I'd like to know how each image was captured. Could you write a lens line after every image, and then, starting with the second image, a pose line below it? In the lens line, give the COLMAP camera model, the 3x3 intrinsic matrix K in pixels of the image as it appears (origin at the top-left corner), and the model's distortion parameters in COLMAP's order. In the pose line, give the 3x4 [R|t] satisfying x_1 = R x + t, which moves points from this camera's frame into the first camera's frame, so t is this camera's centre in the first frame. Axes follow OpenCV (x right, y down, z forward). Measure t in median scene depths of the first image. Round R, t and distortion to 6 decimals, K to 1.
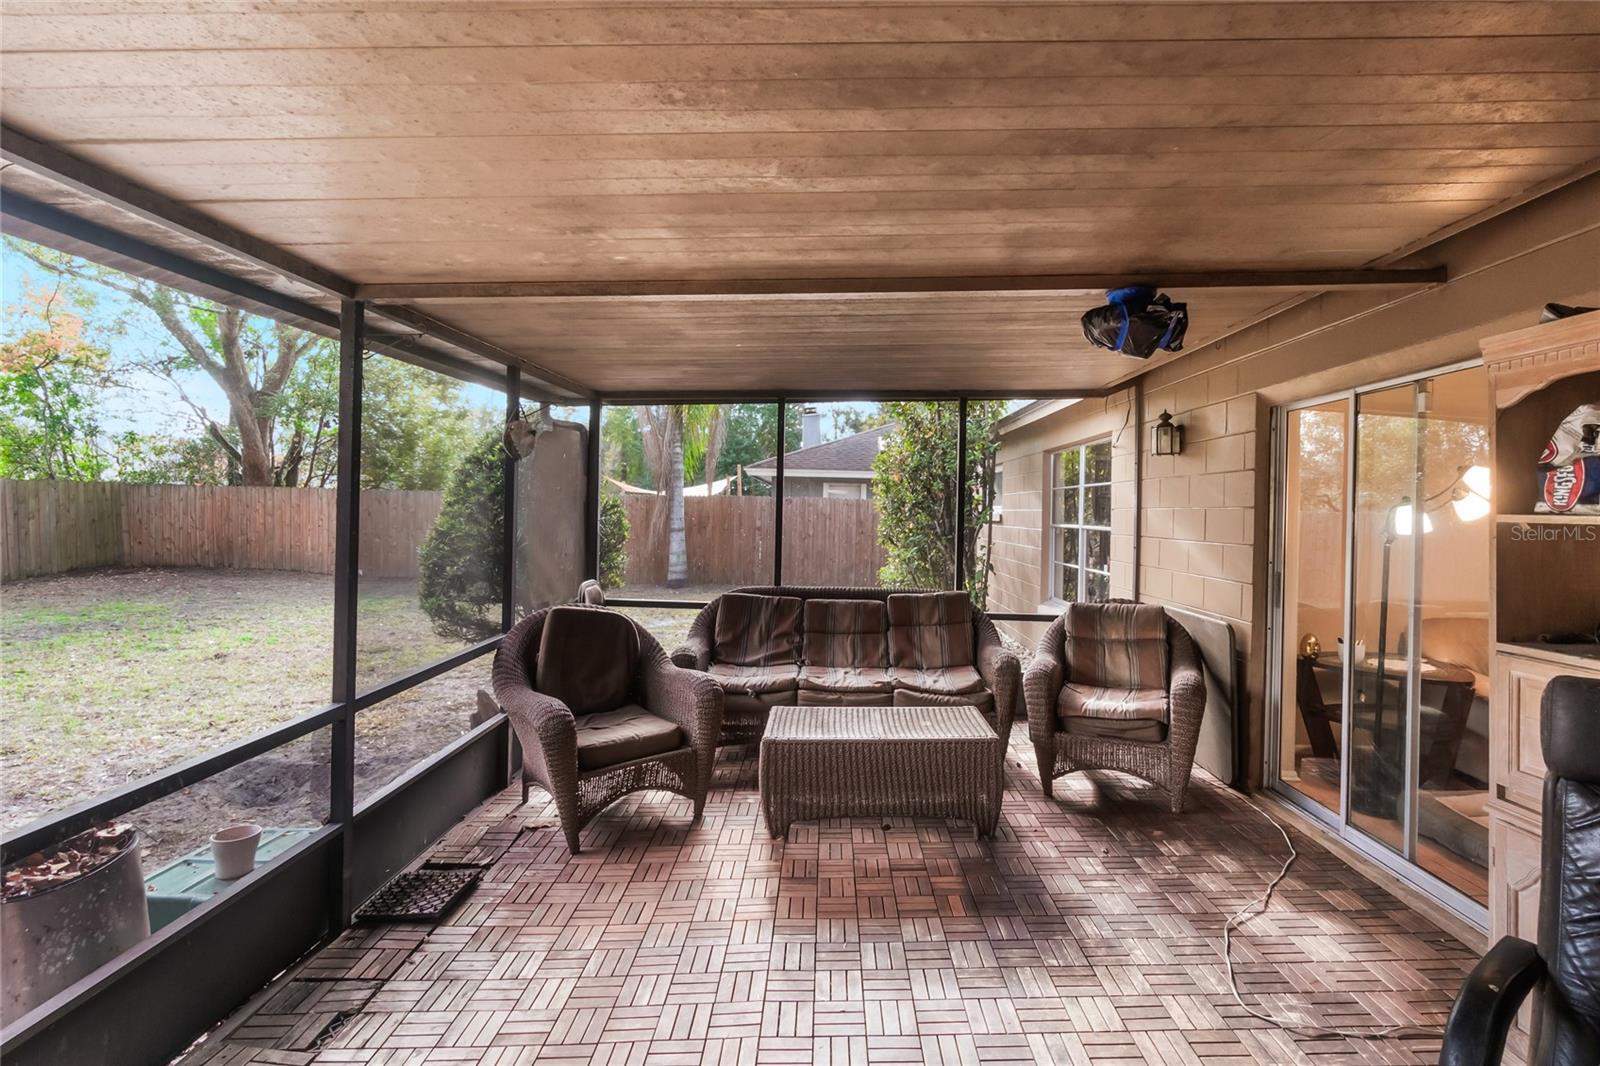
lens RADIAL K [[624.5, 0, 800.0], [0, 624.5, 533.0], [0, 0, 1]] dist [-0.001221, 0.000728]
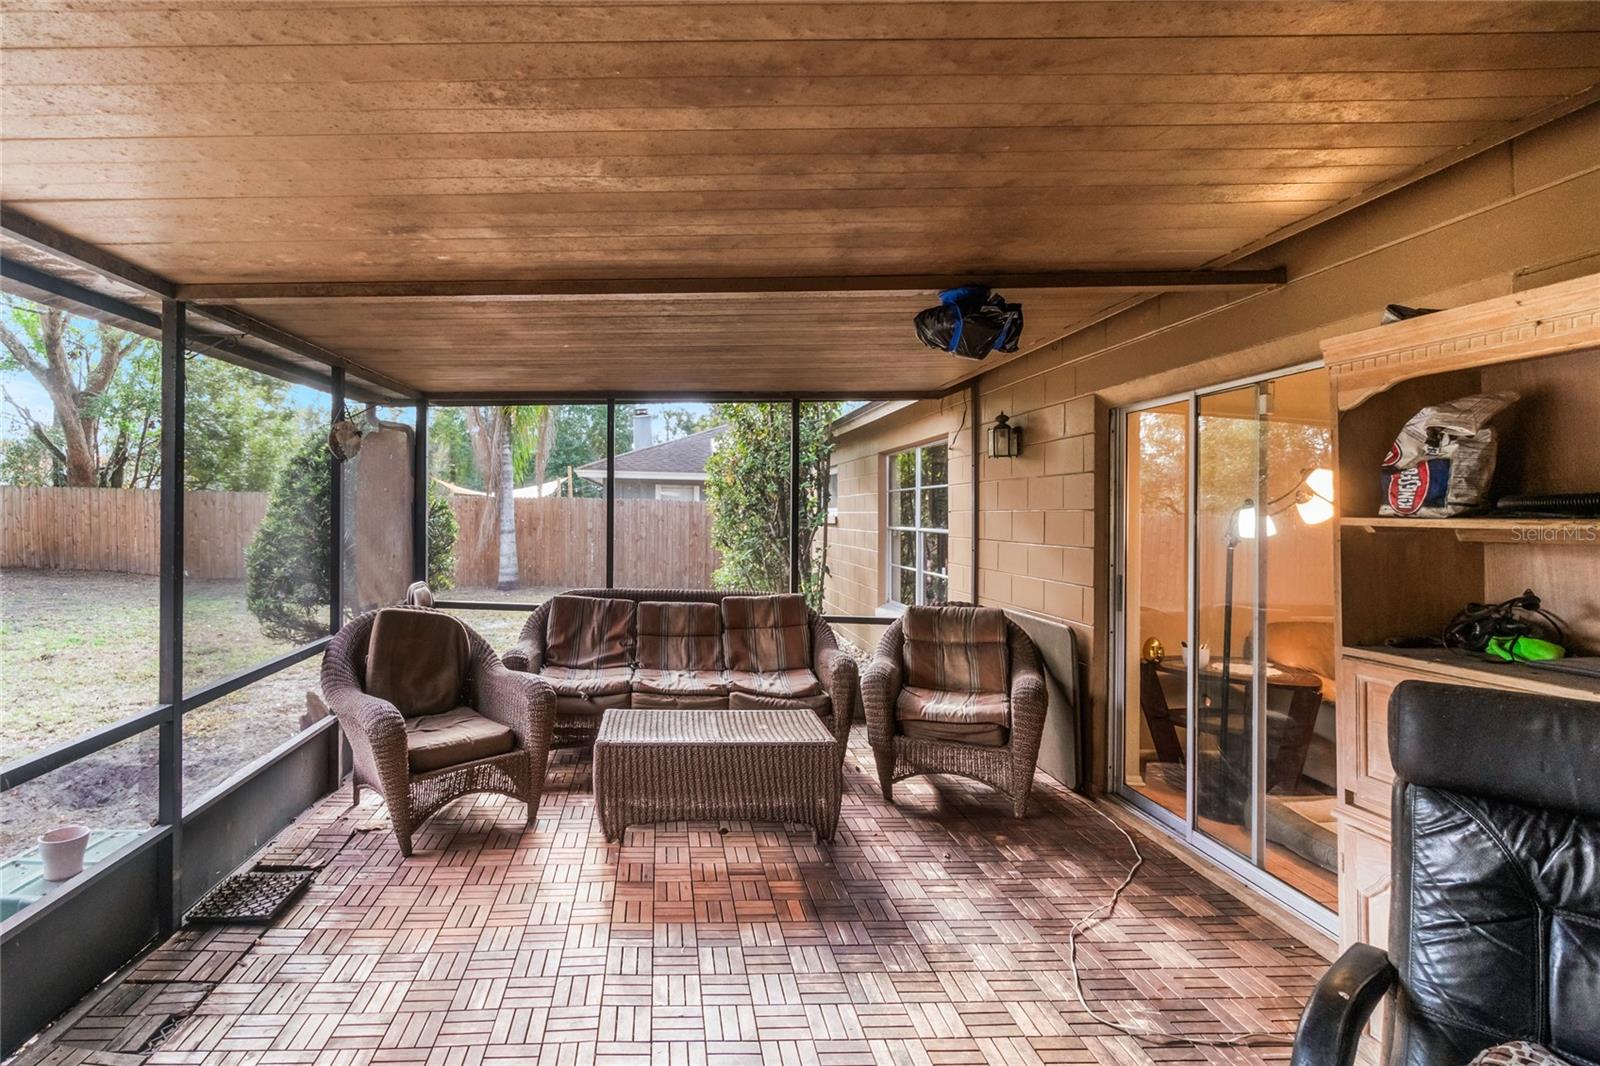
lens RADIAL K [[624.5, 0, 800.0], [0, 624.5, 533.0], [0, 0, 1]] dist [-0.001221, 0.000728]
pose [[0.999990, 0.002054, -0.003907, 0.268898], [-0.002053, 0.999998, 0.000156, -0.003710], [0.003907, -0.000148, 0.999992, 0.006688]]
